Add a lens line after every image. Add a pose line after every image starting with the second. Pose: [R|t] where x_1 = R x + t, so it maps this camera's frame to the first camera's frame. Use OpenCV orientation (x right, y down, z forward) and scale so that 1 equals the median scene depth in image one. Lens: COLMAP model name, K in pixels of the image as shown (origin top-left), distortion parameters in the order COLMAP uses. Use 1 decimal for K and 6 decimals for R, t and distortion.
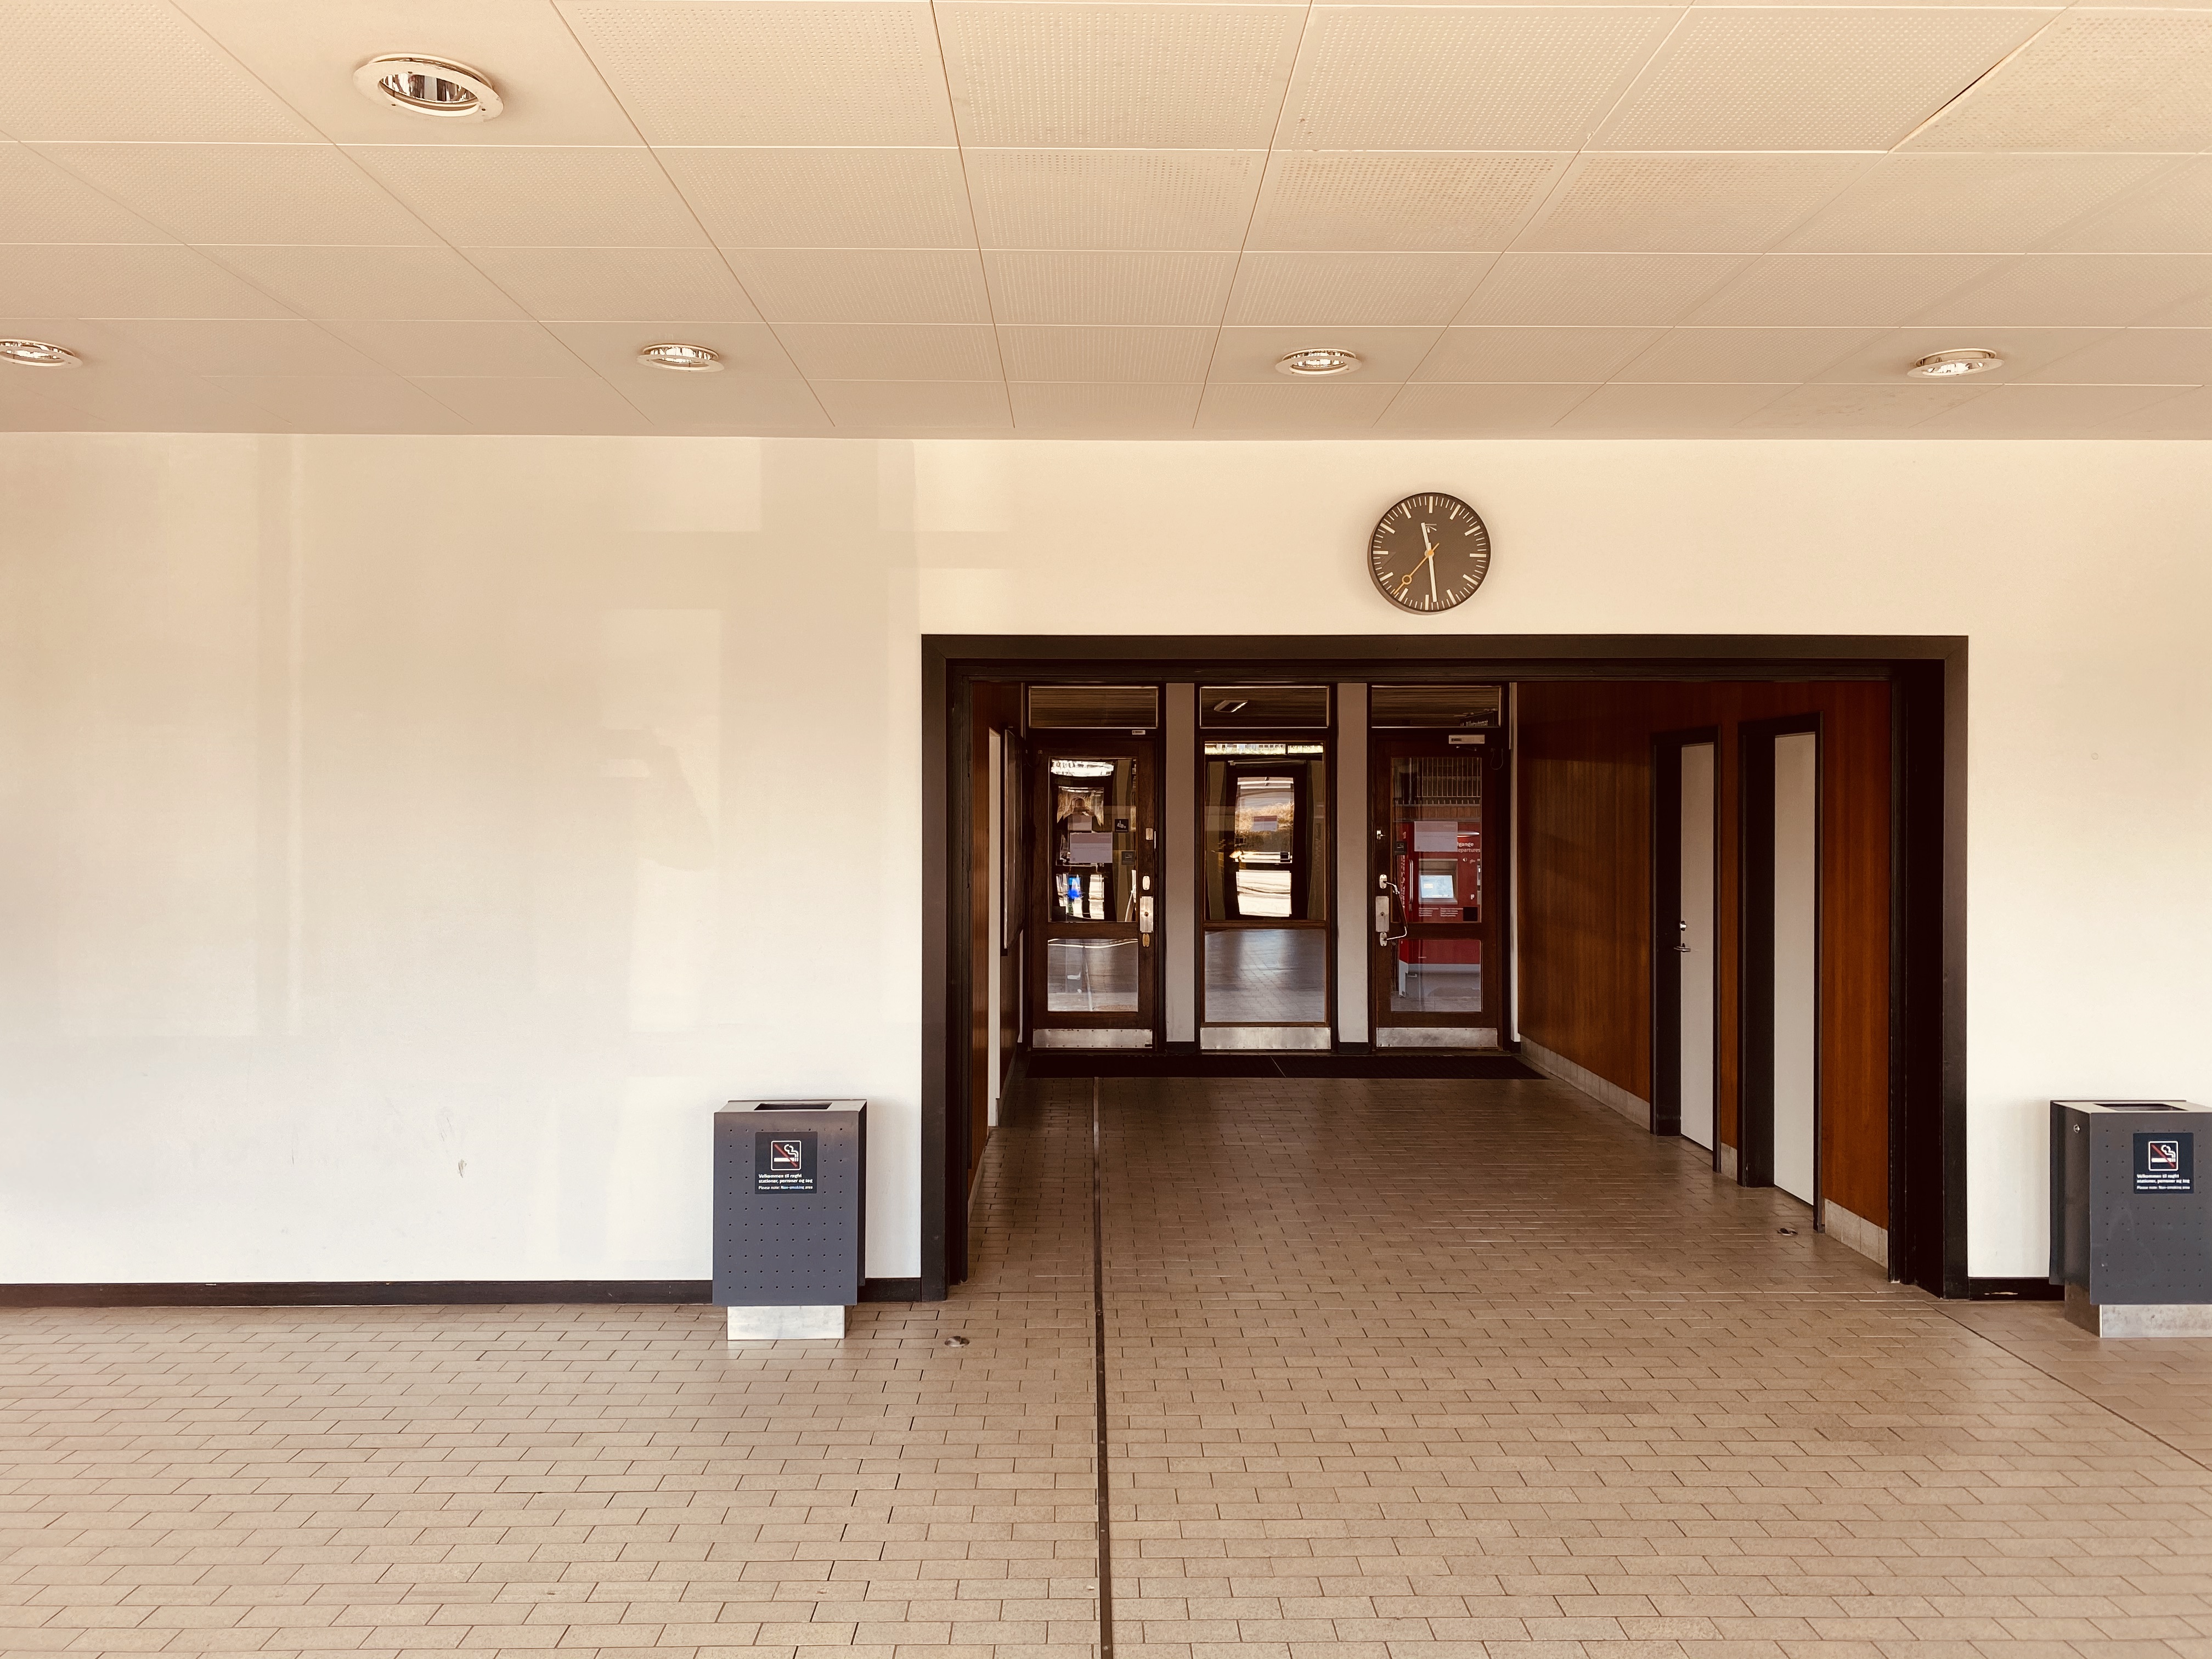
lens RADIAL K [[1686.8, 0, 1106.0], [0, 1686.8, 829.5], [0, 0, 1]] dist [0.078281, -0.114561]
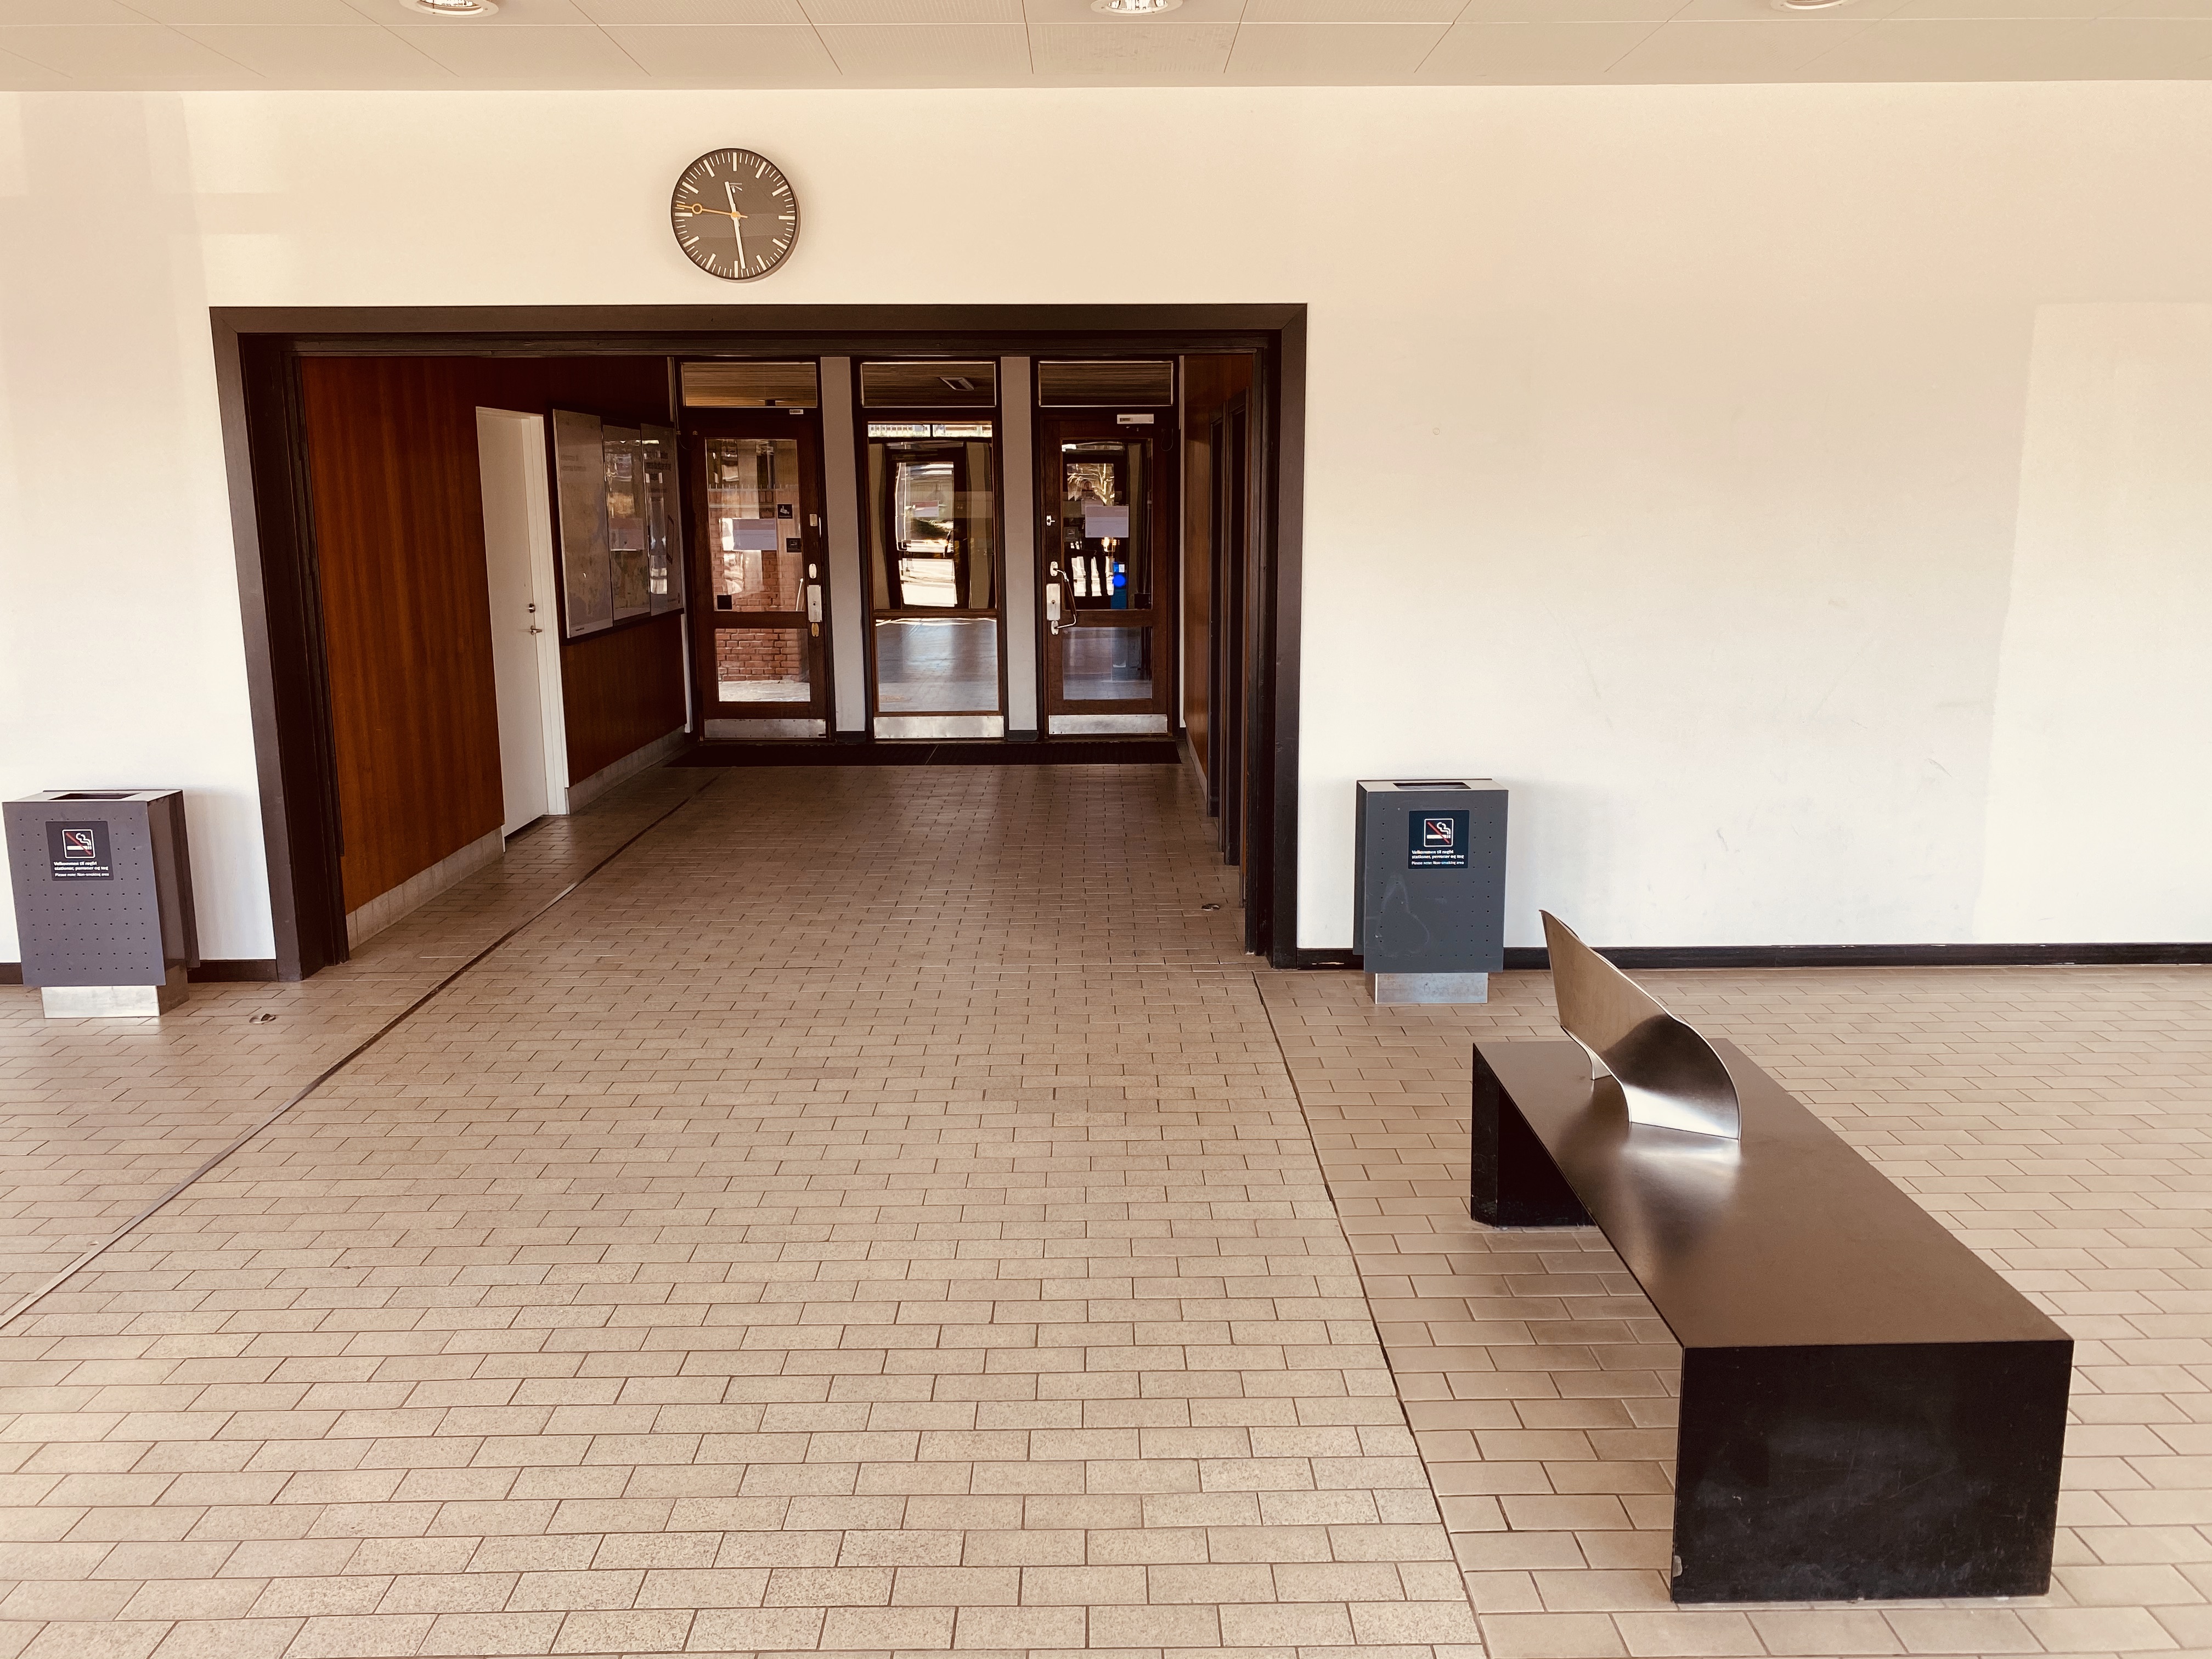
lens RADIAL K [[1662.9, 0, 1106.0], [0, 1662.9, 829.5], [0, 0, 1]] dist [0.029766, -0.044454]
pose [[0.999978, -0.006672, 0.000572, 0.393980], [0.006455, 0.983120, 0.182849, 0.005135], [-0.001782, -0.182841, 0.983141, 0.018393]]
